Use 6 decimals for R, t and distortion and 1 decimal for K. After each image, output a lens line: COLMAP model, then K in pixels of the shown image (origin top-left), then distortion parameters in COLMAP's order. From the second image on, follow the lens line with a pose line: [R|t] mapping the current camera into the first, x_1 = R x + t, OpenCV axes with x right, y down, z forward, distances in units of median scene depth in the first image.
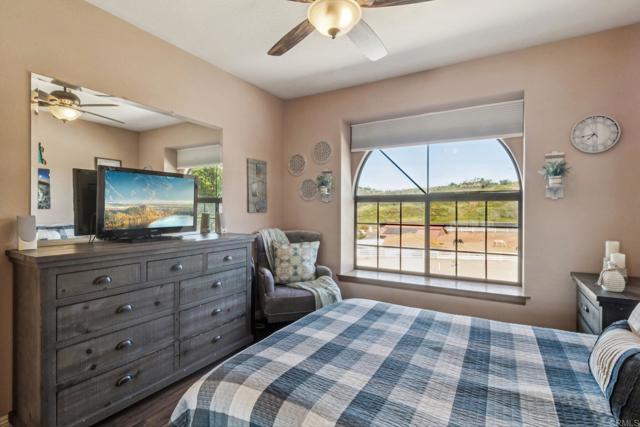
lens RADIAL K [[321.2, 0, 317.3], [0, 321.2, 211.1], [0, 0, 1]] dist [0.002782, -0.000032]
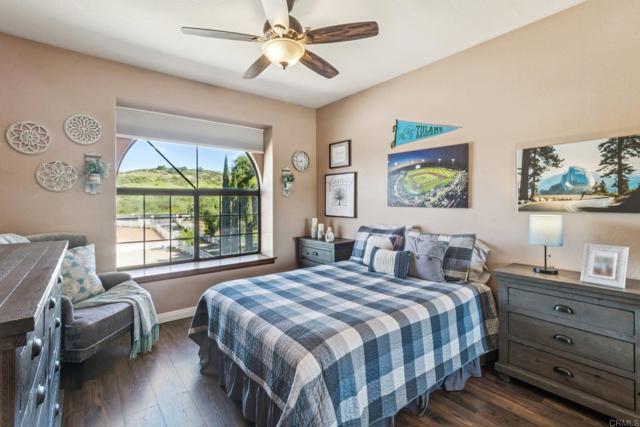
lens RADIAL K [[294.5, 0, 325.6], [0, 294.5, 202.3], [0, 0, 1]] dist [0.002563, 0.000652]
pose [[0.335179, -0.005219, 0.942140, -0.570824], [0.011372, 0.999934, 0.001494, -0.002431], [-0.942086, 0.010213, 0.335216, 0.257452]]
